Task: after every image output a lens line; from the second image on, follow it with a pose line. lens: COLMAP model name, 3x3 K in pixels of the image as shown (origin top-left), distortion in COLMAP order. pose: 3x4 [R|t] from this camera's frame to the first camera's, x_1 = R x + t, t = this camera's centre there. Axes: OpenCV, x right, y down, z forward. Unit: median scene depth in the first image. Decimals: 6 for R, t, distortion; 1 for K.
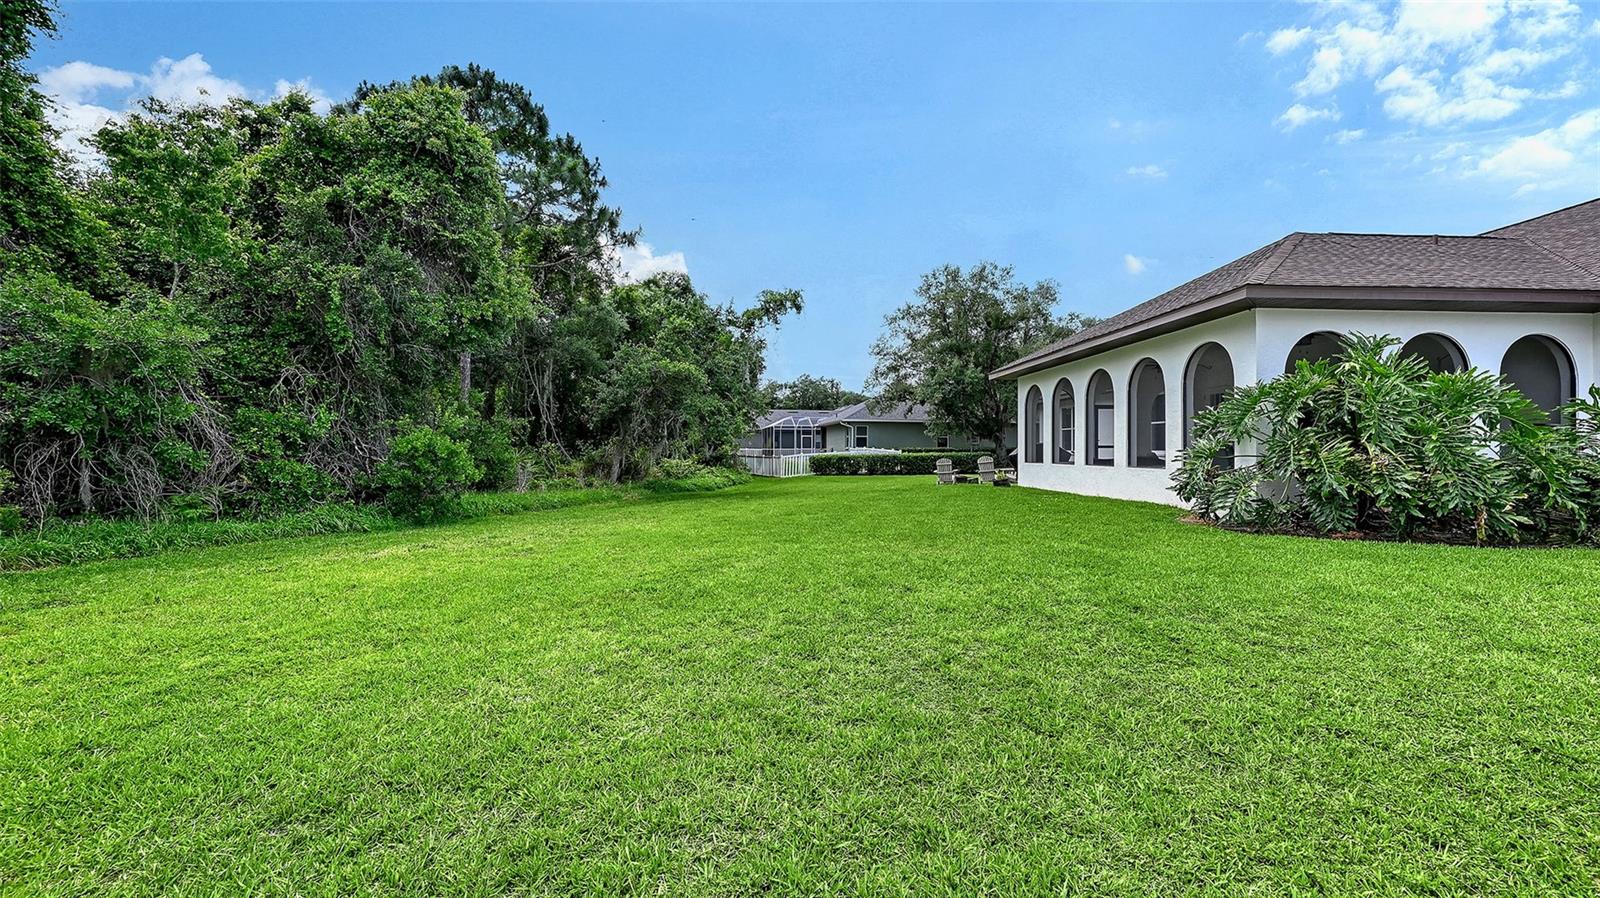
lens RADIAL K [[640.2, 0, 802.9], [0, 640.2, 448.1], [0, 0, 1]] dist [0.000872, -0.000862]
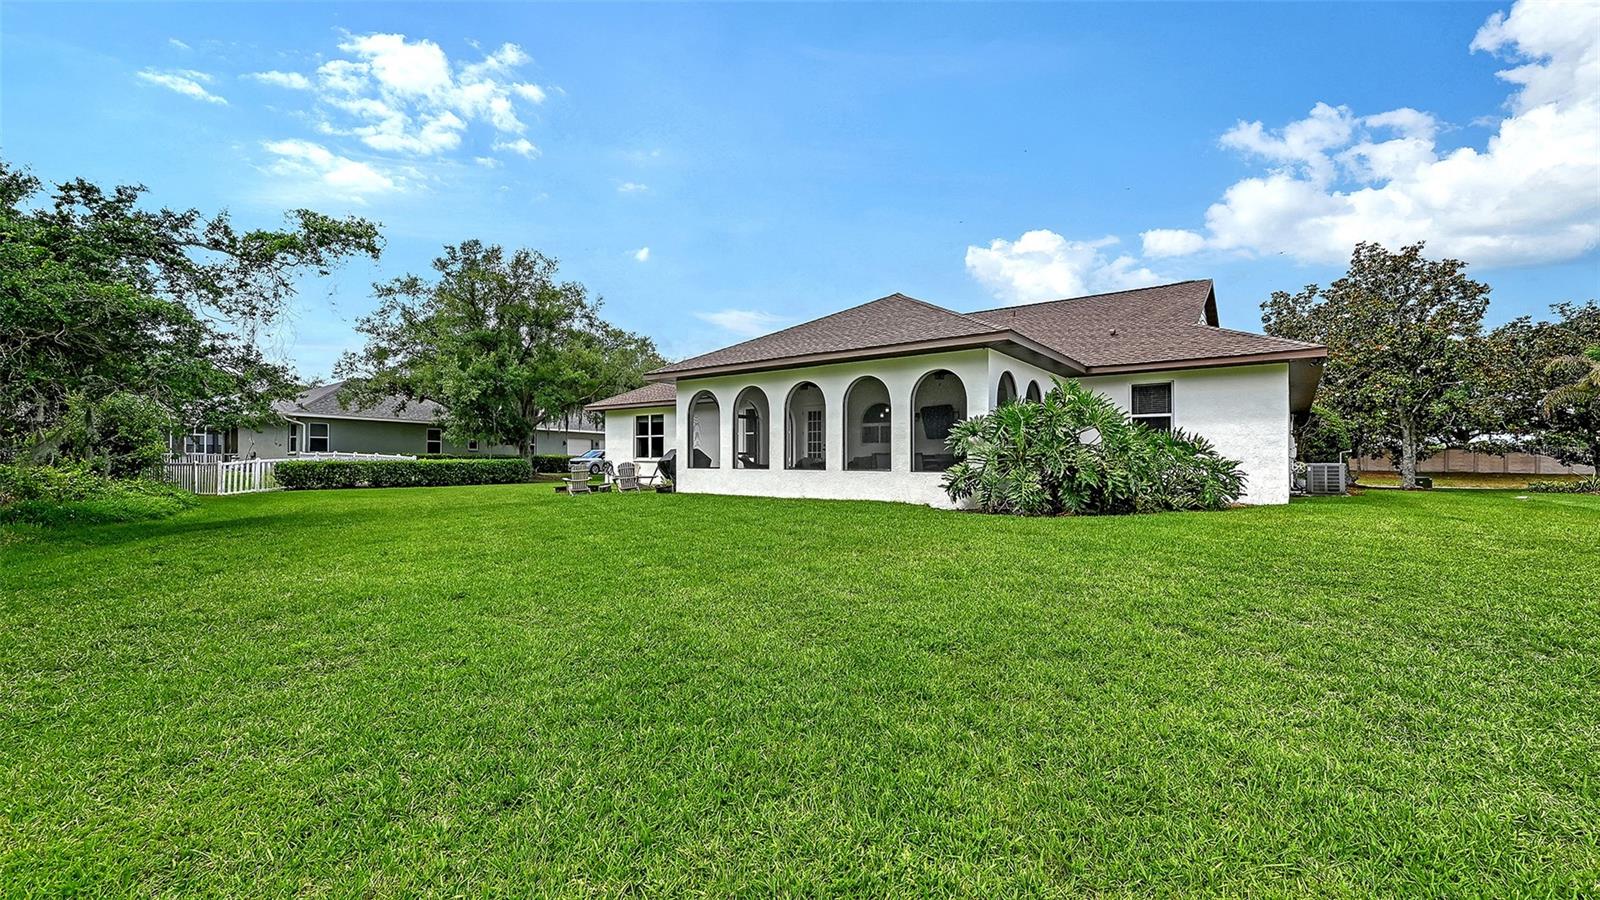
lens RADIAL K [[640.2, 0, 795.0], [0, 640.2, 460.1], [0, 0, 1]] dist [0.000872, -0.000862]
pose [[0.647420, 0.008231, 0.762089, -0.152673], [-0.010592, 0.999942, -0.001801, 0.004859], [-0.762060, -0.006906, 0.647469, 0.120757]]
